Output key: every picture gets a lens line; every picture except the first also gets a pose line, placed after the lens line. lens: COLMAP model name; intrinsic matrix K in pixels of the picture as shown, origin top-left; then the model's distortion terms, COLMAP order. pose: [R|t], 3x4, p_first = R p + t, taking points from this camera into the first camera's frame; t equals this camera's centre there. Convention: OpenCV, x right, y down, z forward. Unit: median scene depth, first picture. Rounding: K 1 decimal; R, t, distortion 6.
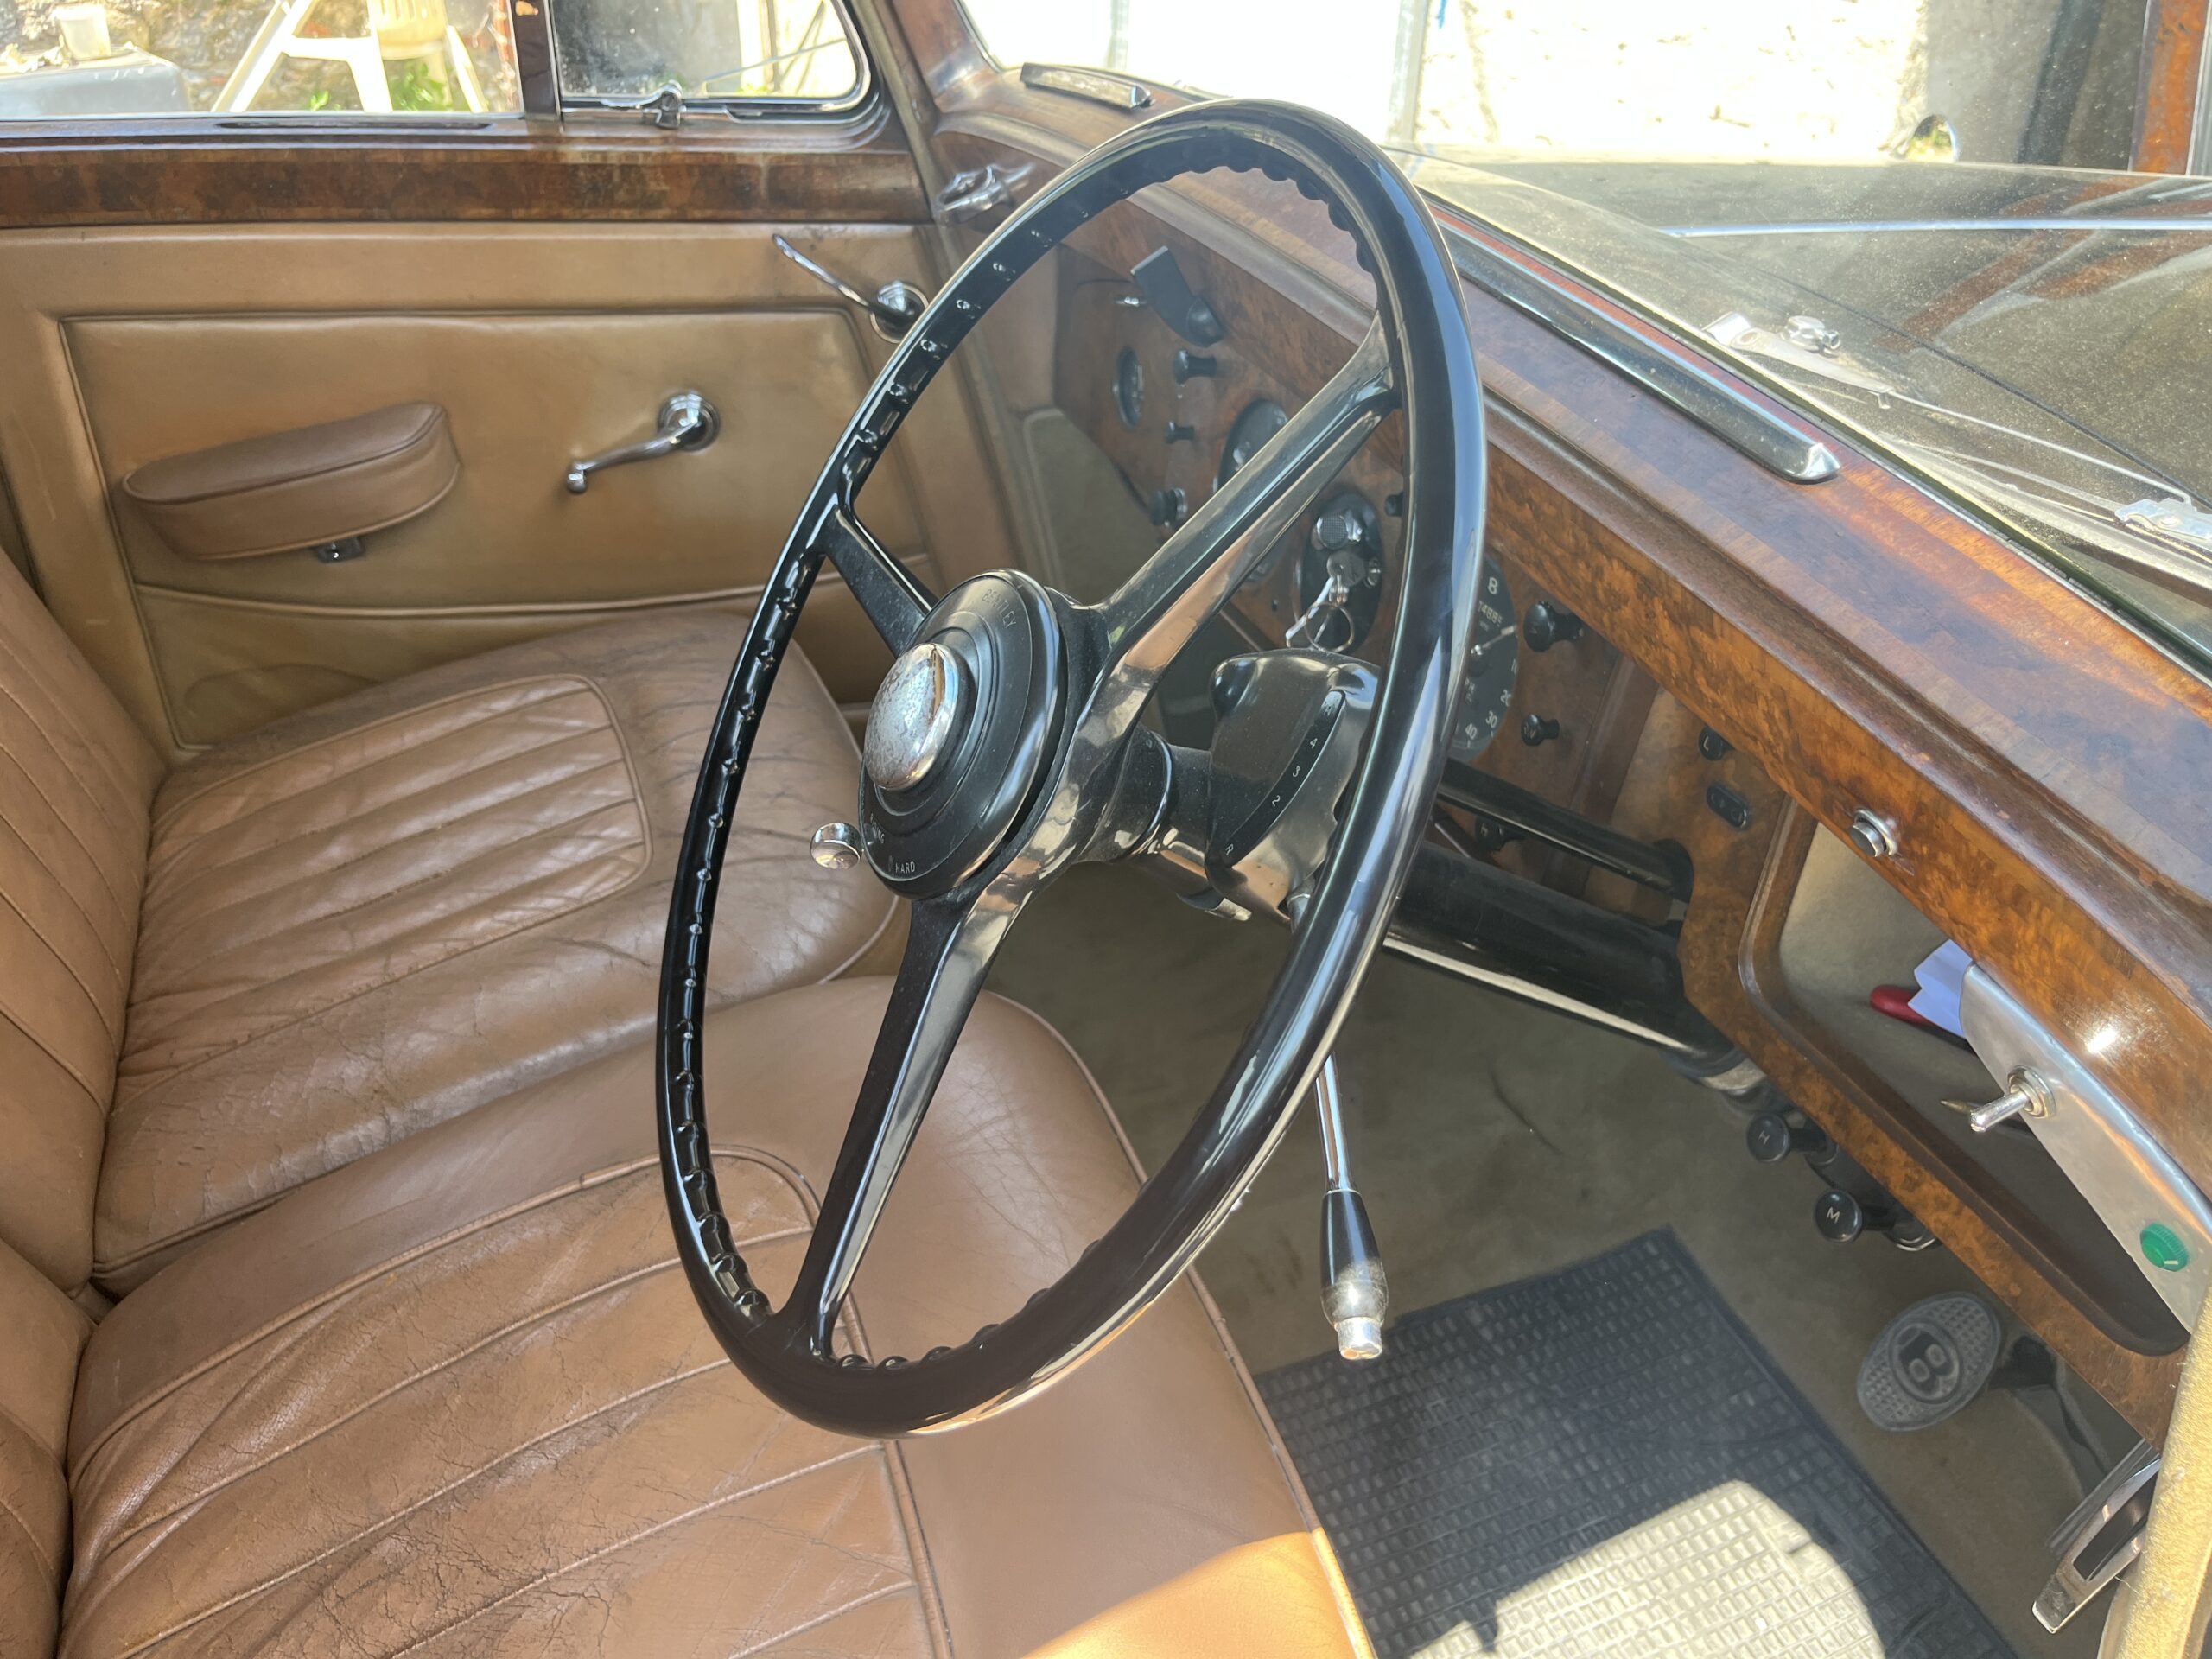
lens RADIAL K [[1697.5, 0, 1097.4], [0, 1697.5, 812.1], [0, 0, 1]] dist [0.042263, -0.070482]
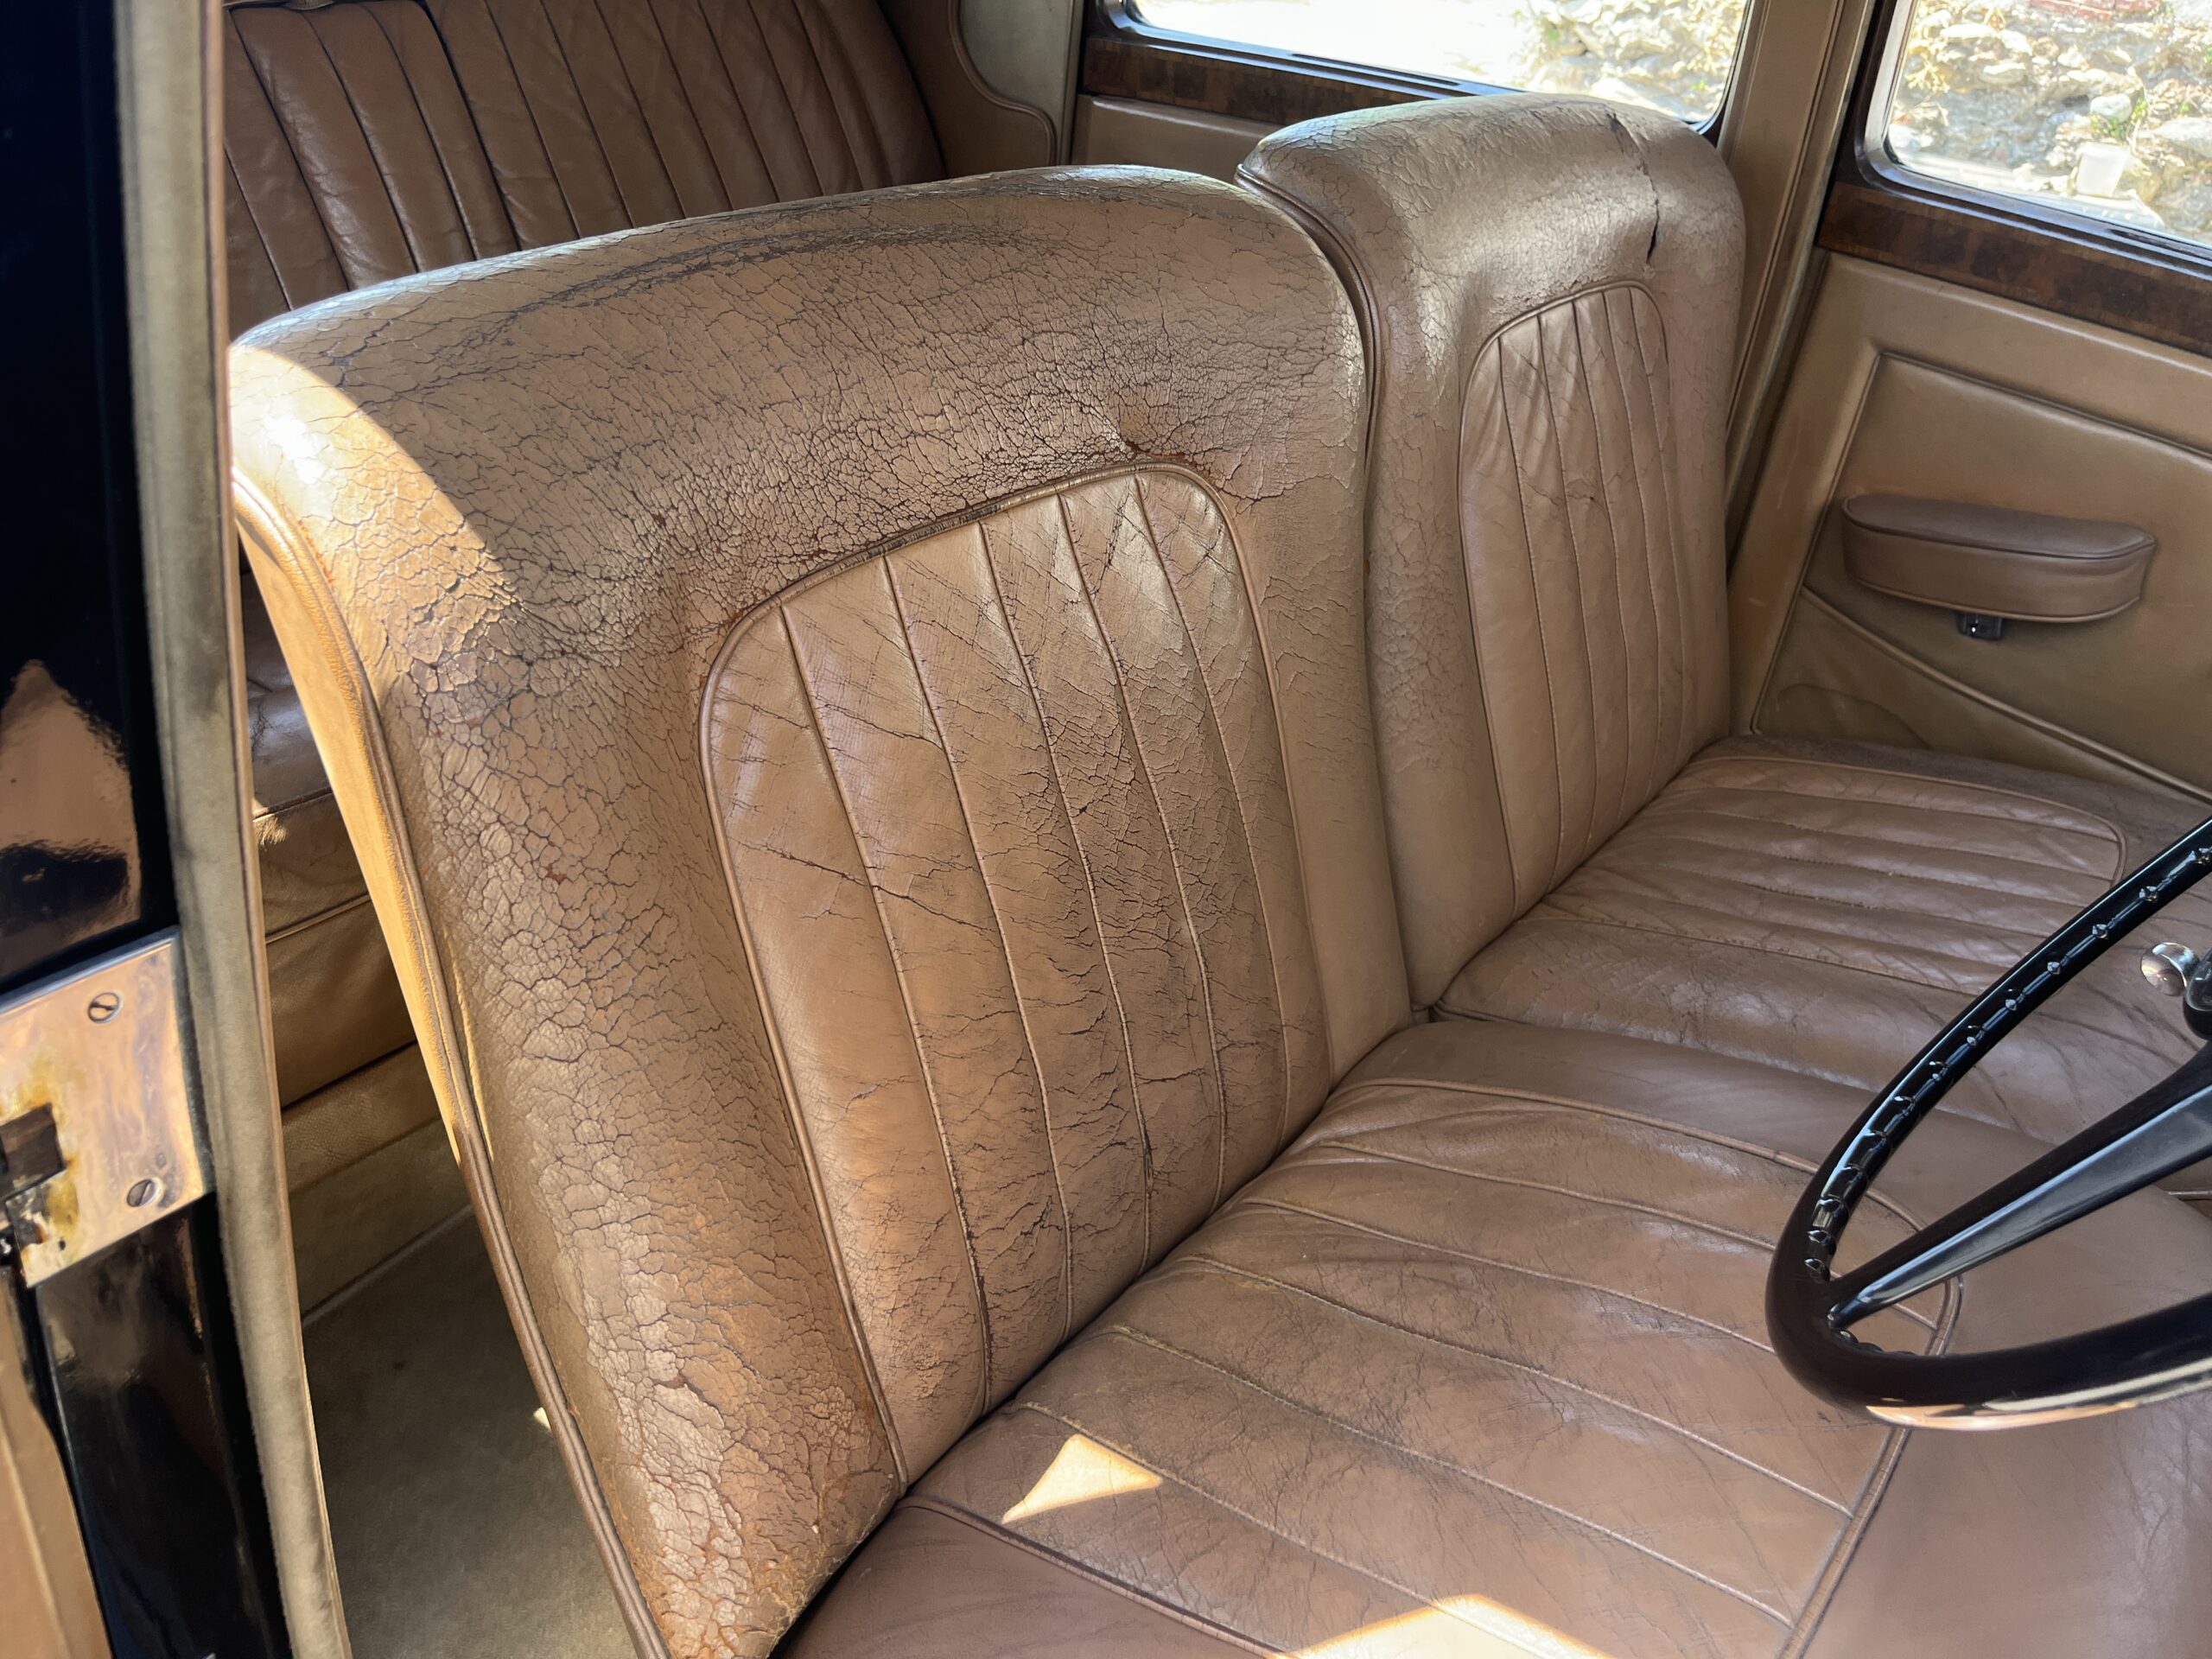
lens RADIAL K [[1699.1, 0, 1106.0], [0, 1699.1, 829.5], [0, 0, 1]] dist [0.049271, -0.092307]
pose [[0.518527, 0.468687, -0.715166, 0.114700], [-0.516505, 0.838241, 0.174856, 0.058963], [0.681434, 0.278719, 0.676730, -0.051035]]
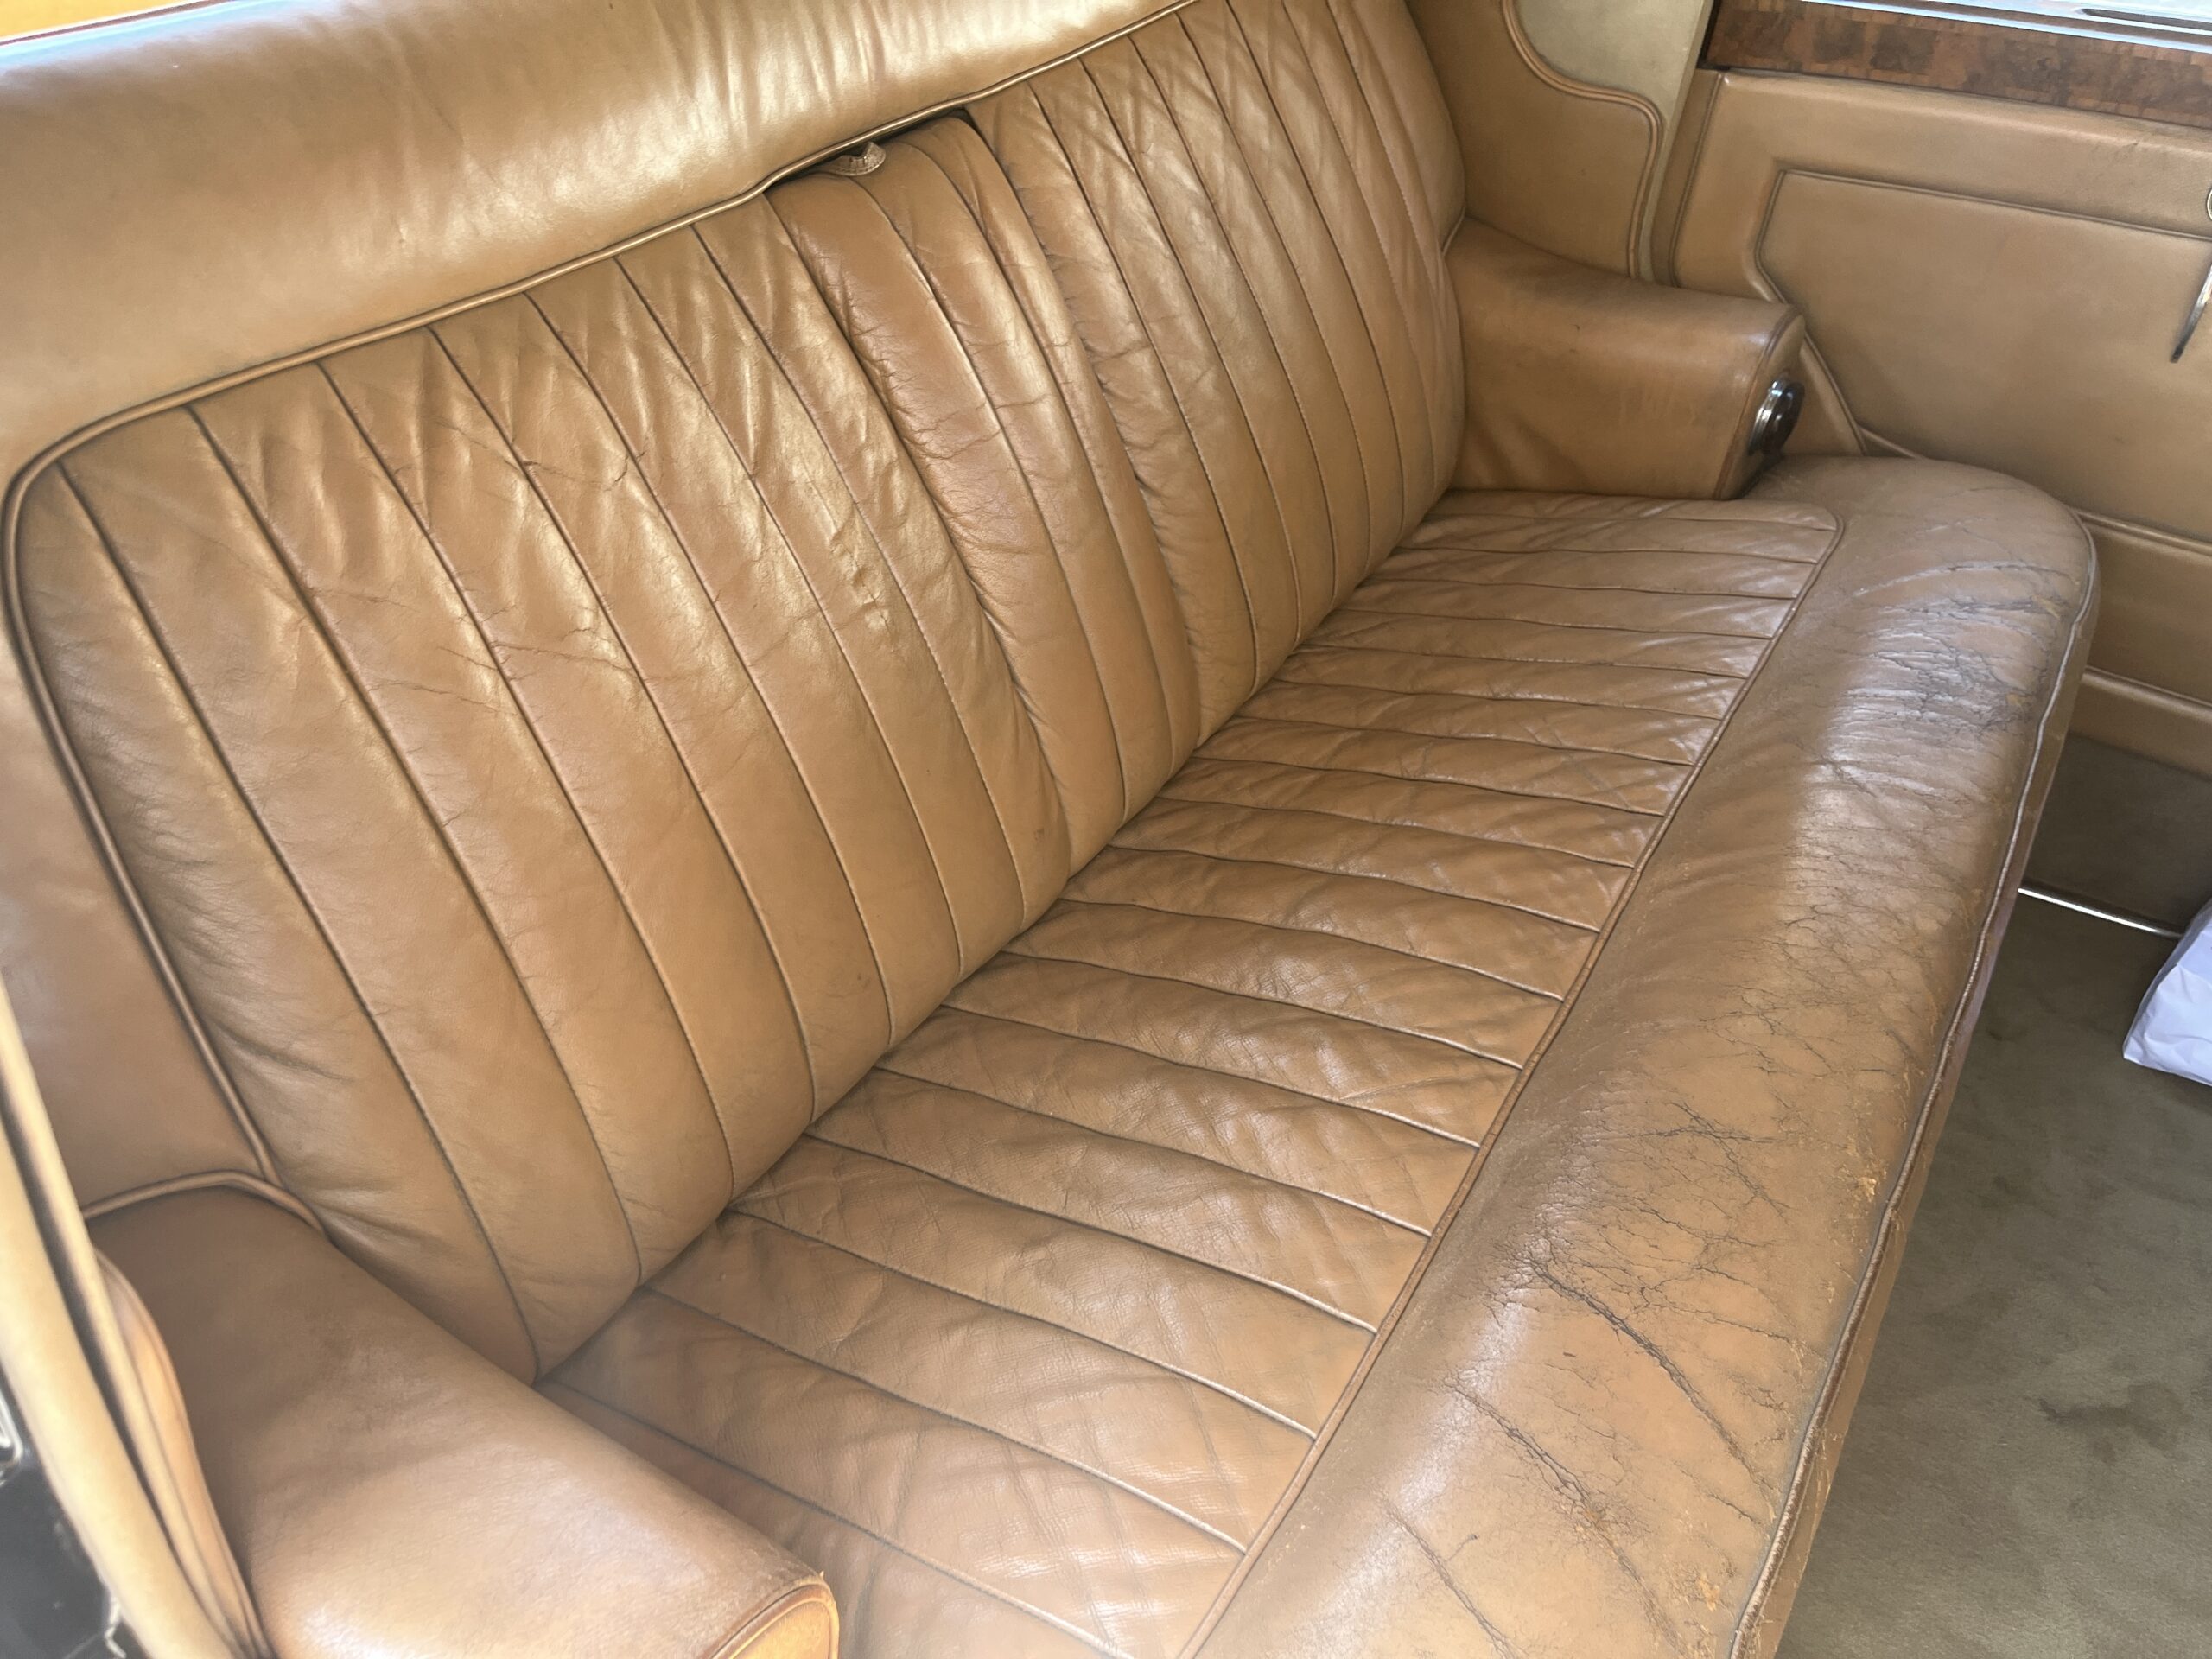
lens RADIAL K [[1694.7, 0, 1080.3], [0, 1694.7, 828.4], [0, 0, 1]] dist [0.046067, -0.075698]
pose [[0.599741, 0.477149, -0.642370, -0.731742], [-0.410761, 0.872506, 0.264592, 0.095628], [0.686721, 0.105174, 0.719272, -0.276917]]
